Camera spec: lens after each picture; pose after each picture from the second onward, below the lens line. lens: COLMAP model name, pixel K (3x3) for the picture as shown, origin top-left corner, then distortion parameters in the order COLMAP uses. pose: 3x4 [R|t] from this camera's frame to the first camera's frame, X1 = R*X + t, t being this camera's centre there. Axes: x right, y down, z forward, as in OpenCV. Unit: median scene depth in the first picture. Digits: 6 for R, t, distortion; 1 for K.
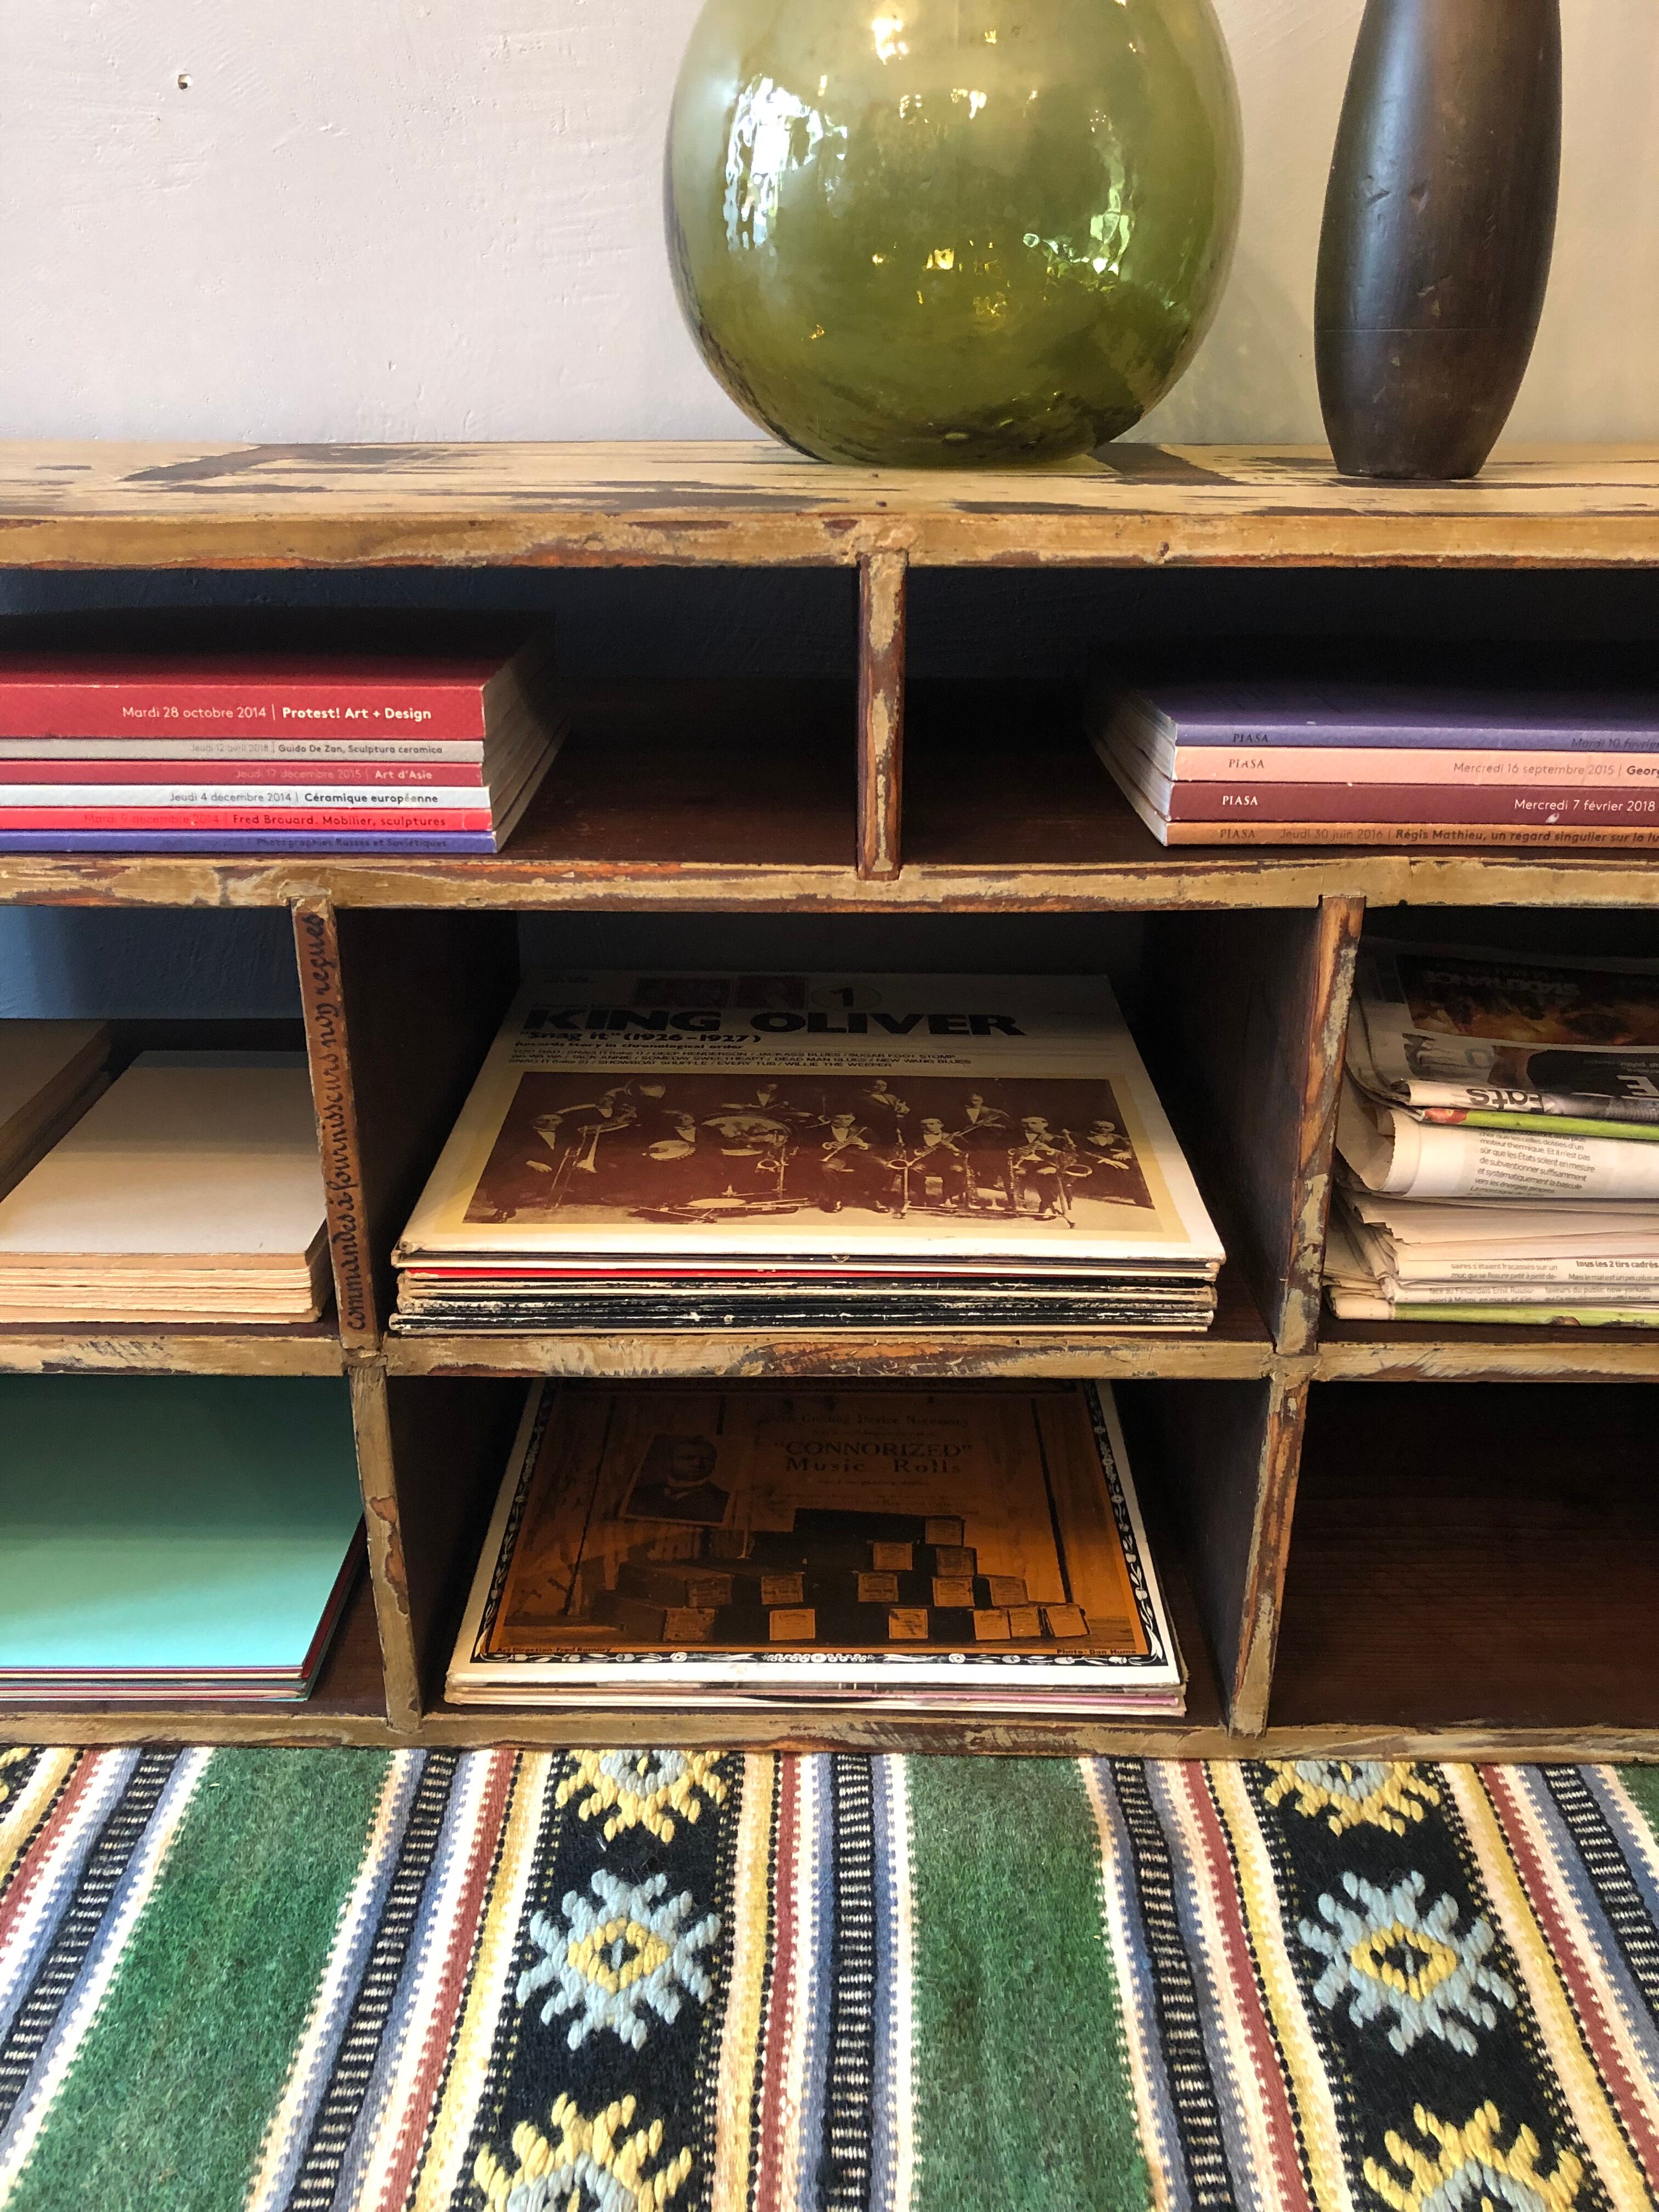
lens RADIAL K [[1841.1, 0, 816.3], [0, 1841.1, 1090.6], [0, 0, 1]] dist [0.023514, 0.003199]
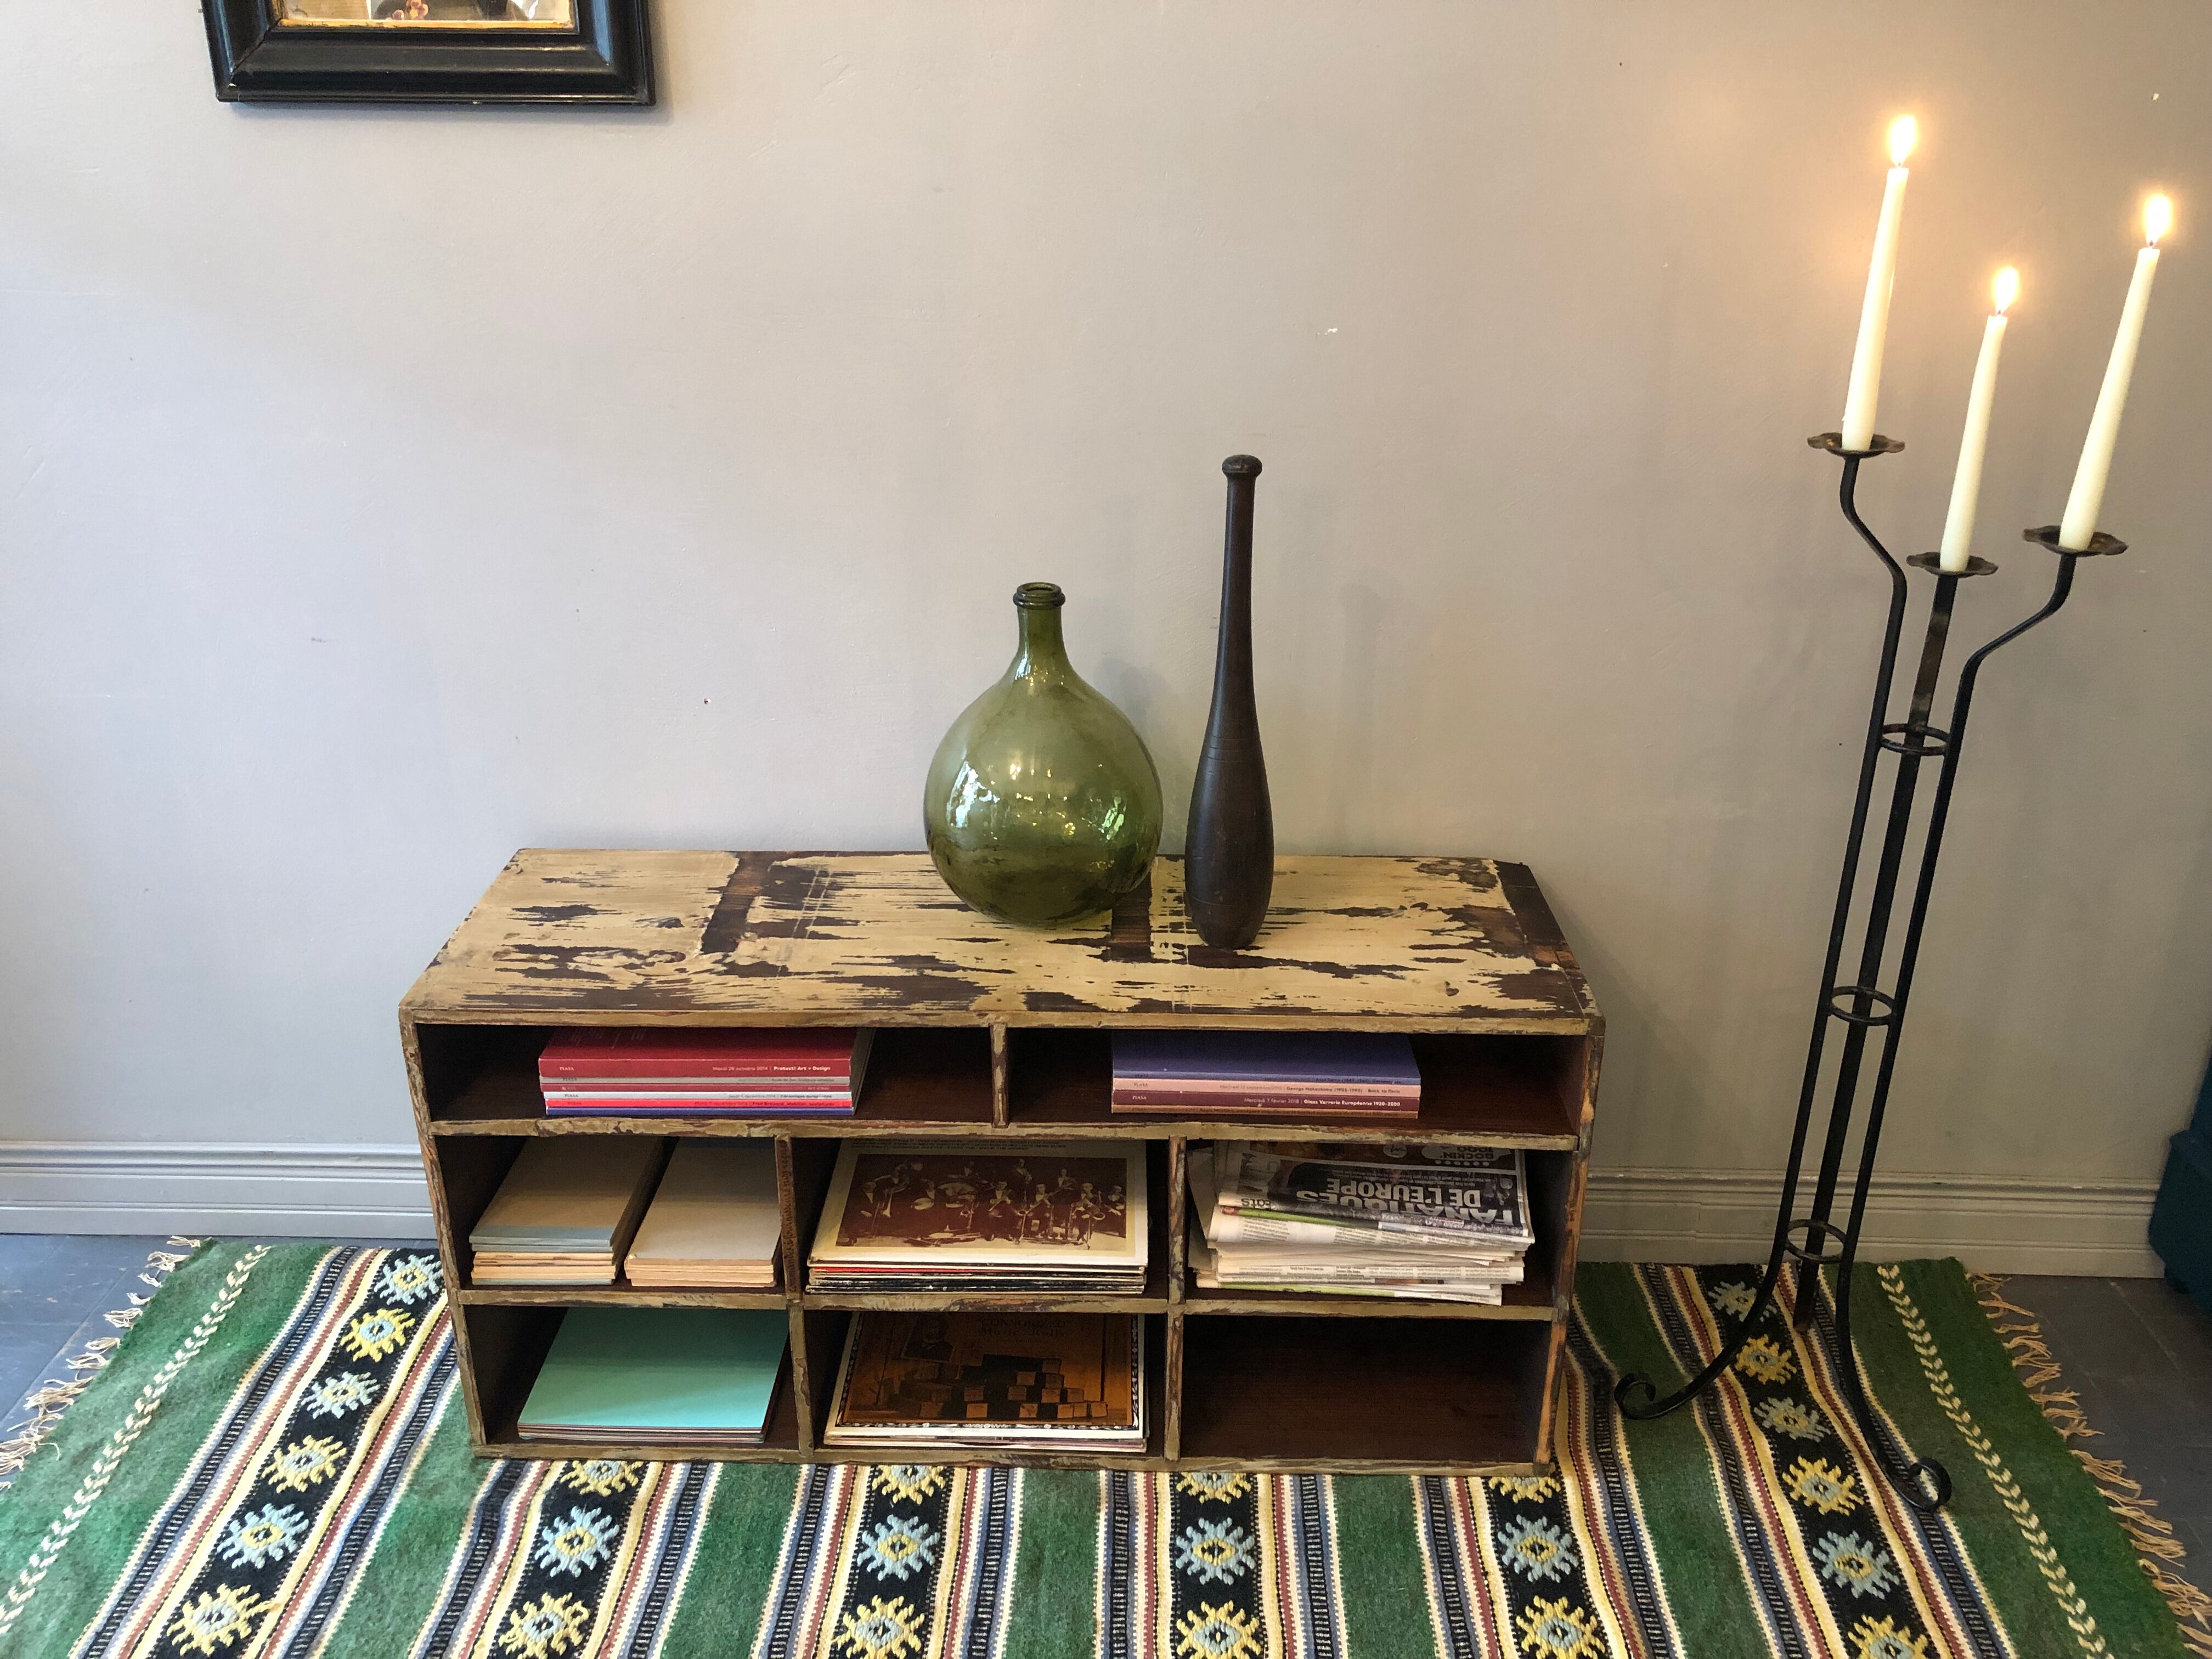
lens RADIAL K [[1807.3, 0, 1092.1], [0, 1807.3, 831.8], [0, 0, 1]] dist [0.018535, -0.000083]
pose [[0.999922, 0.005019, -0.011401, 0.164936], [-0.005058, 0.999981, -0.003402, -0.453508], [0.011383, 0.003459, 0.999929, -1.338429]]
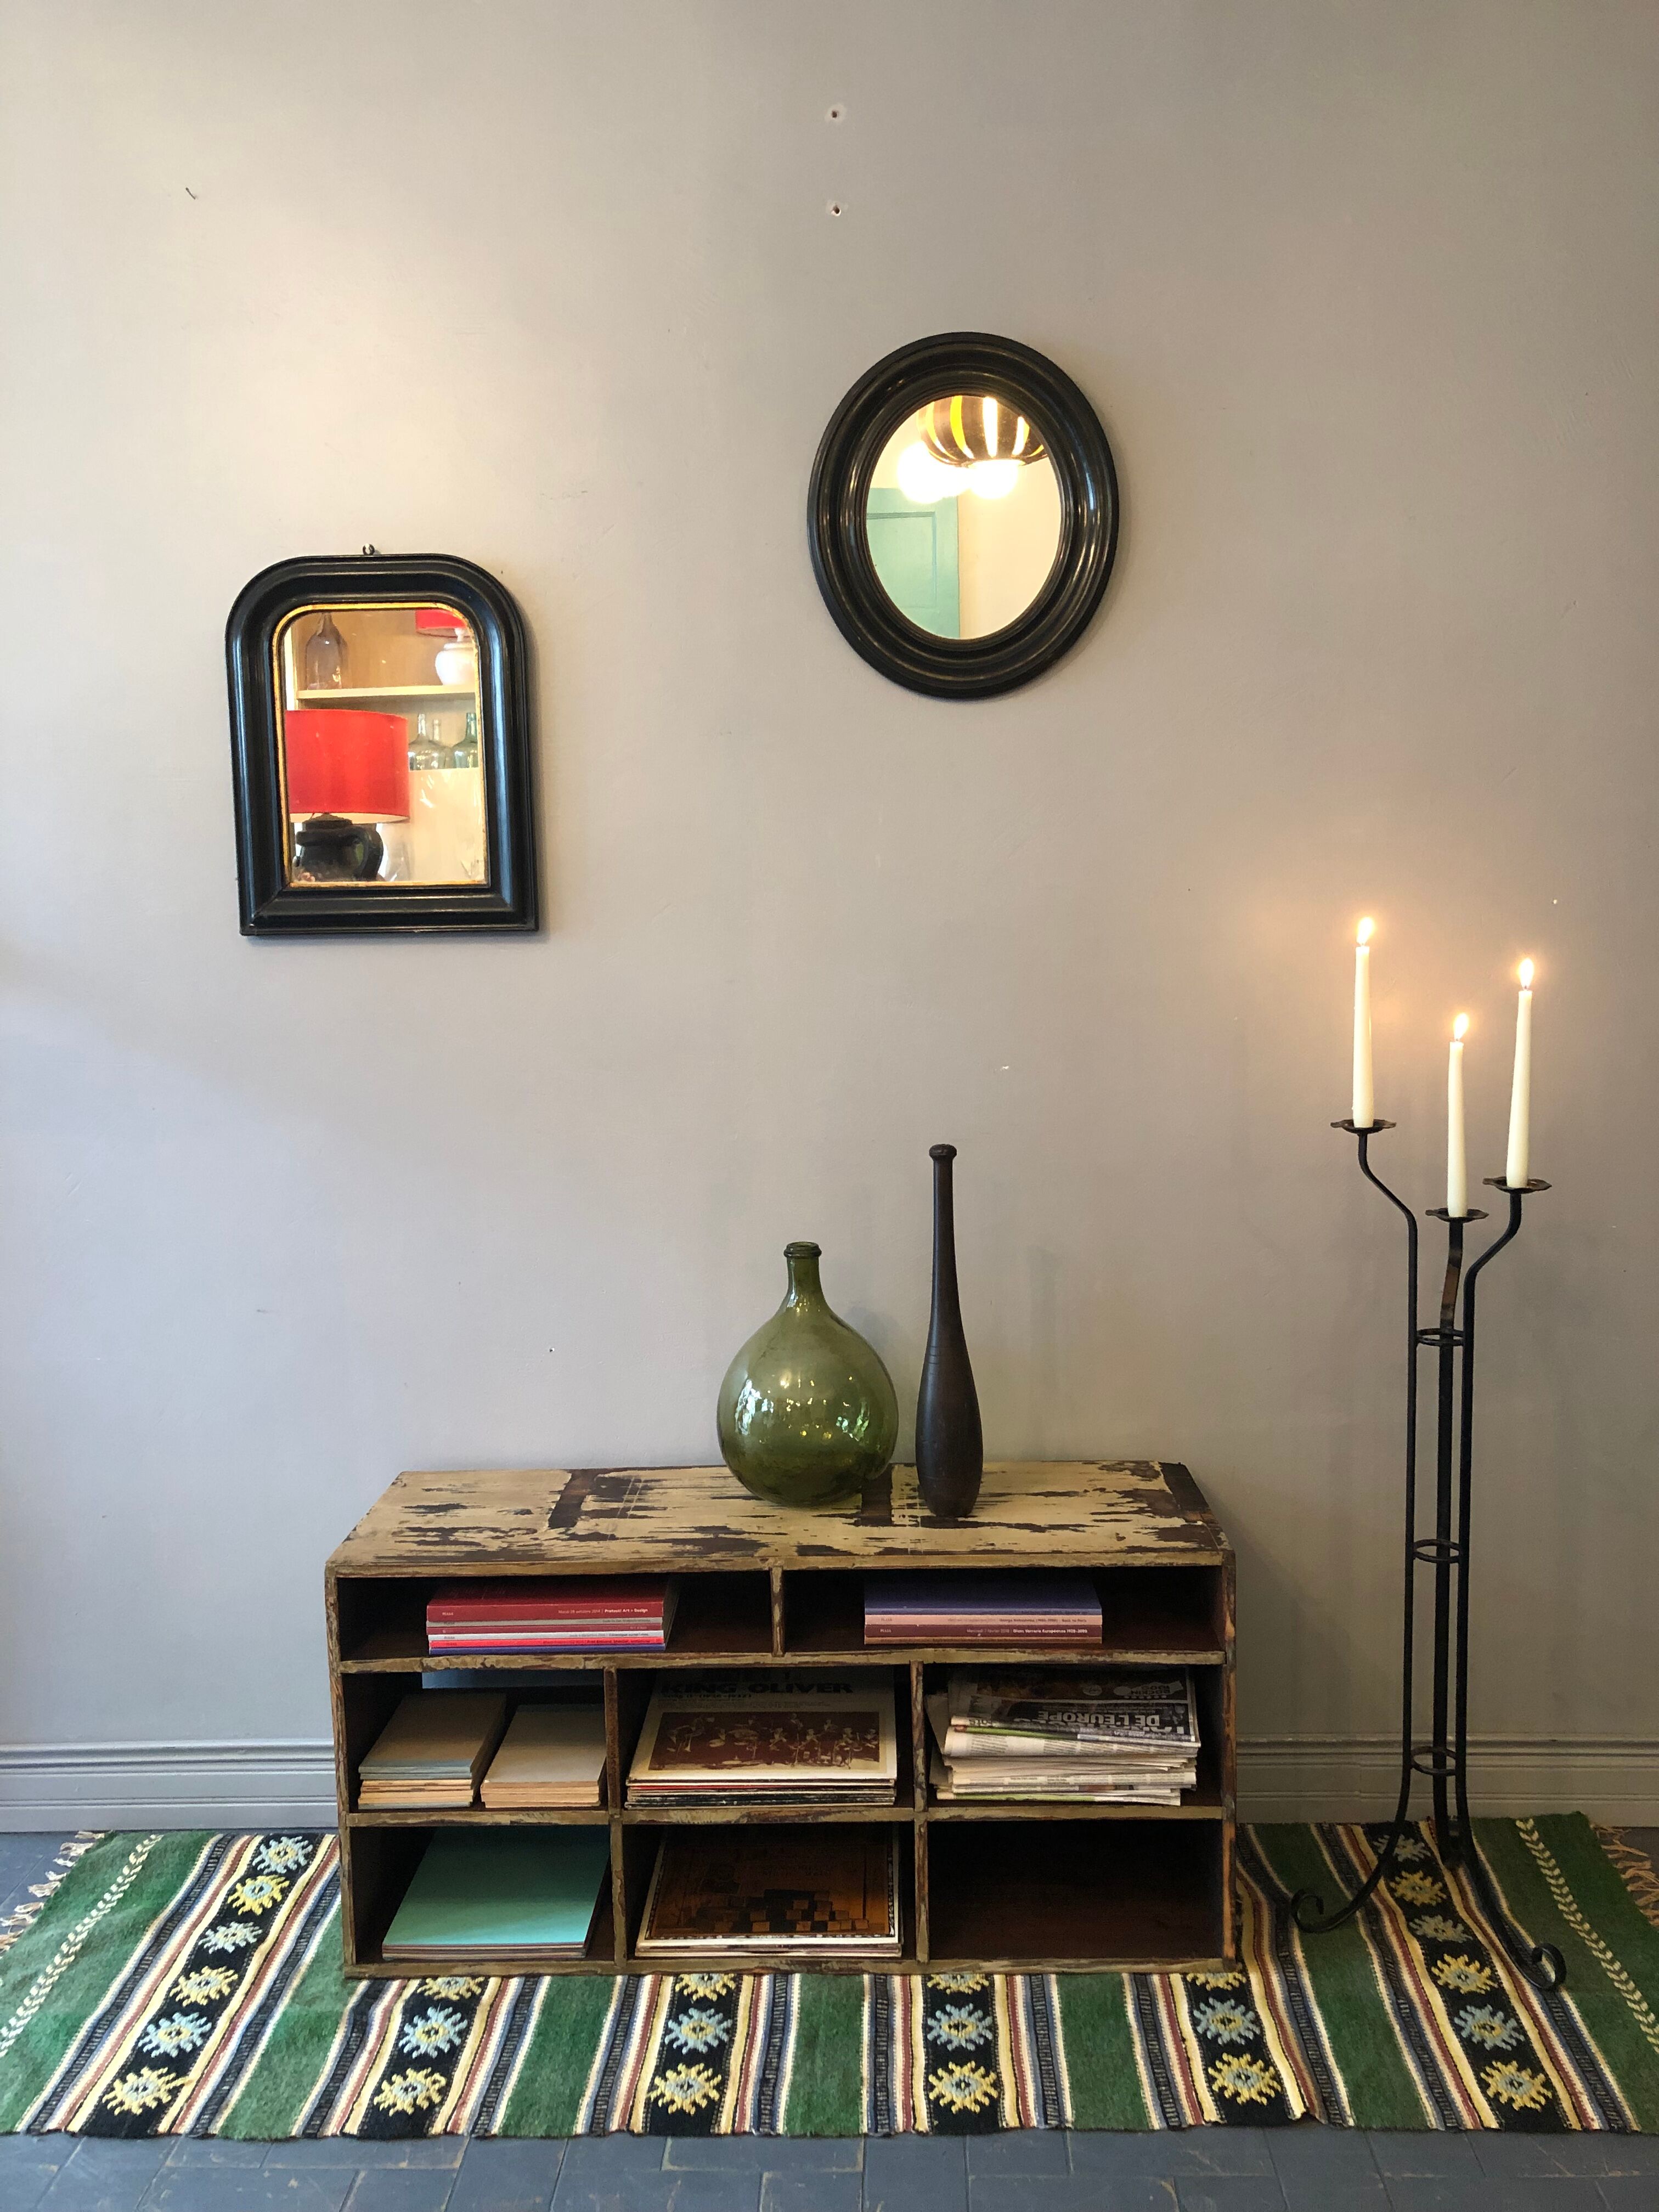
lens RADIAL K [[1777.3, 0, 831.3], [0, 1777.3, 1100.4], [0, 0, 1]] dist [0.009598, 0.005243]
pose [[0.999621, -0.021090, -0.017674, 0.180125], [0.014916, 0.955063, -0.296026, -0.106571], [0.023123, 0.295650, 0.955016, -2.067760]]
